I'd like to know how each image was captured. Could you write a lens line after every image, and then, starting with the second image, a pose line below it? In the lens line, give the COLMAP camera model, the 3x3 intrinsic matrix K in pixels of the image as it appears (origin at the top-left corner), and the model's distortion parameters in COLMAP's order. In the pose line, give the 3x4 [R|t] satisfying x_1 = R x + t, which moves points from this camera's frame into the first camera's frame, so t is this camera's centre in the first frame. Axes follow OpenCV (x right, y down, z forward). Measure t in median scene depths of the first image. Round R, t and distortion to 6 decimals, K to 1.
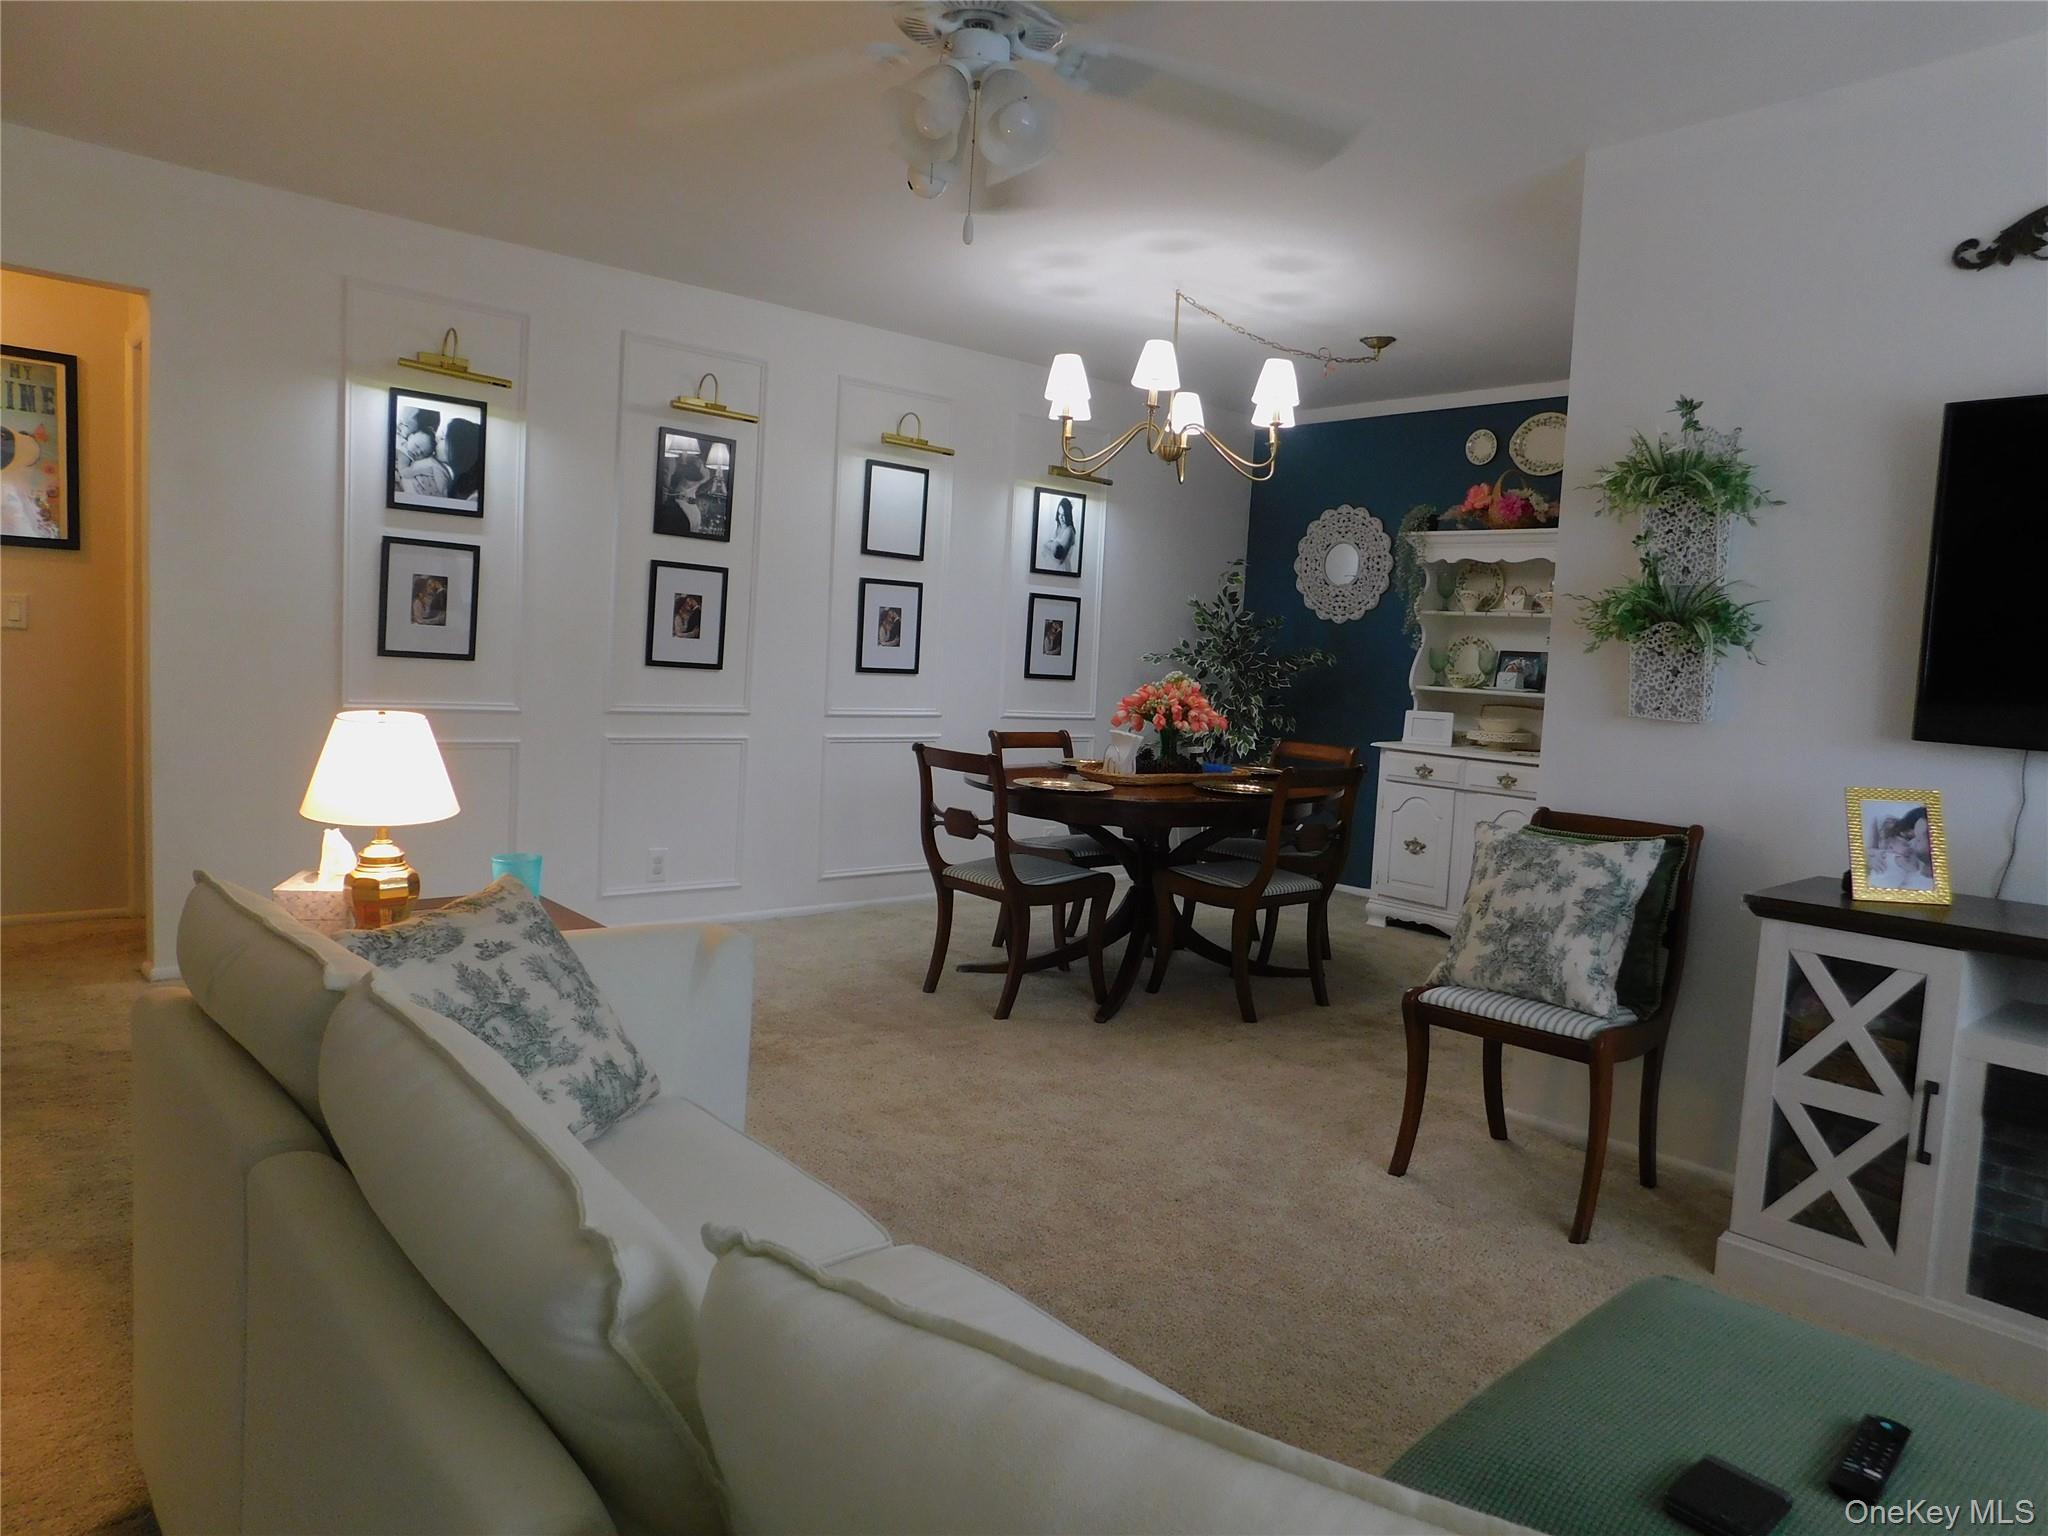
lens RADIAL K [[1350.0, 0, 1031.1], [0, 1350.0, 767.3], [0, 0, 1]] dist [-0.072850, 0.059312]
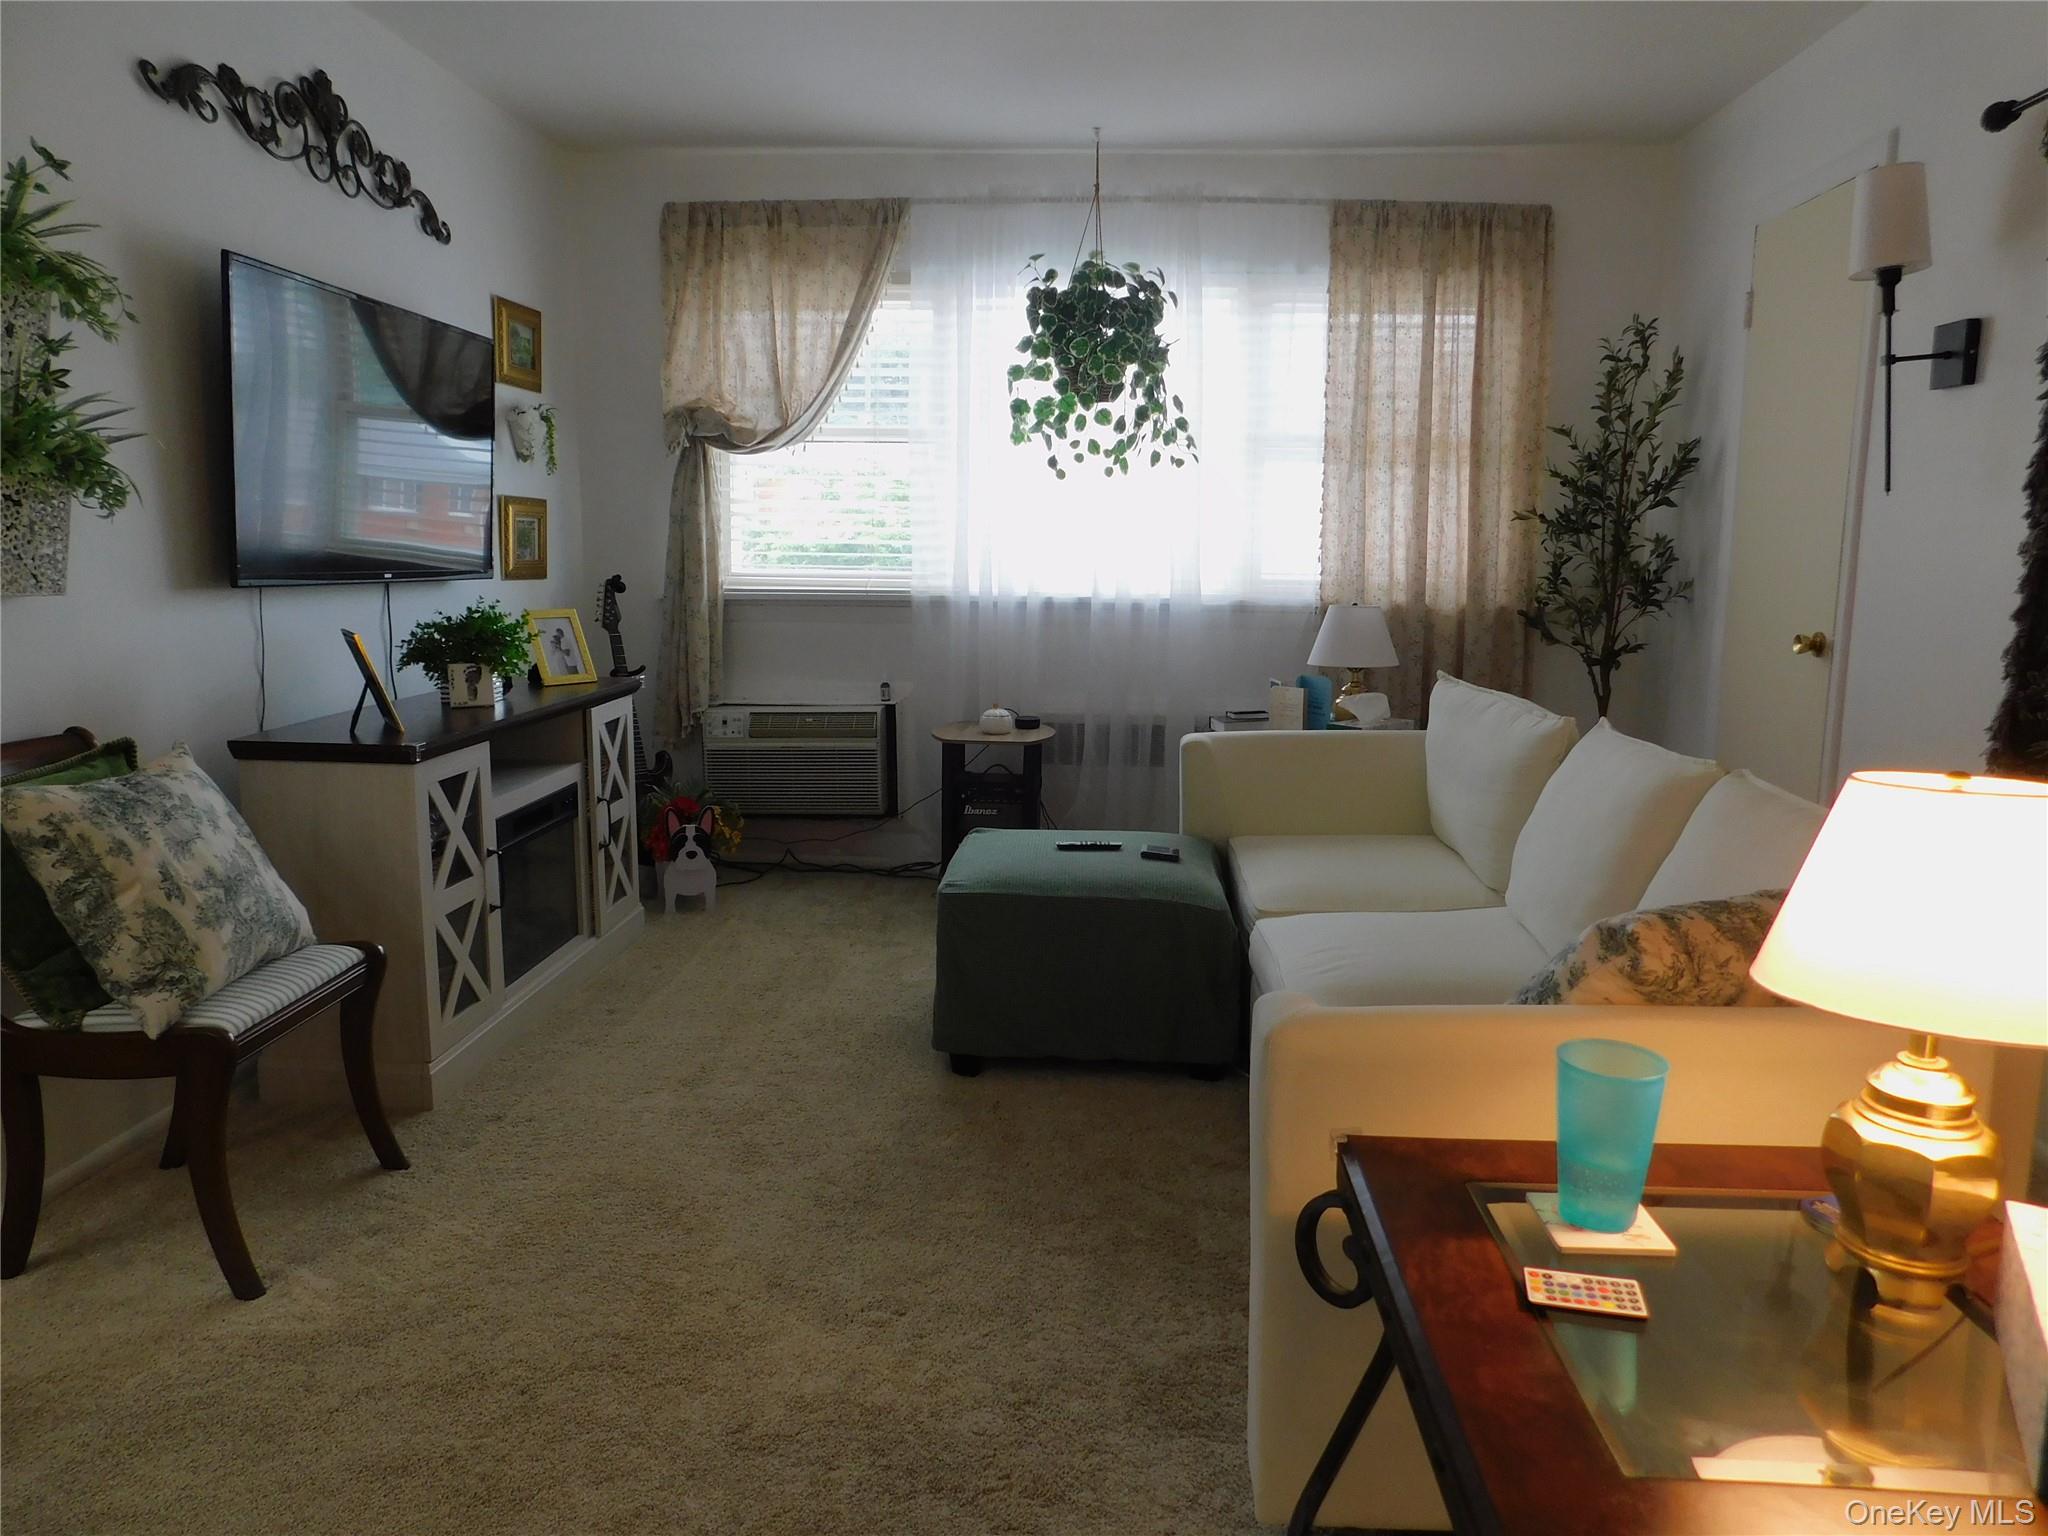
lens RADIAL K [[1350.0, 0, 1031.1], [0, 1350.0, 767.3], [0, 0, 1]] dist [-0.072850, 0.059312]
pose [[-0.709522, -0.167988, 0.684367, -0.310075], [0.019102, 0.966228, 0.256978, -0.087807], [-0.704424, 0.195405, -0.682351, 0.826310]]
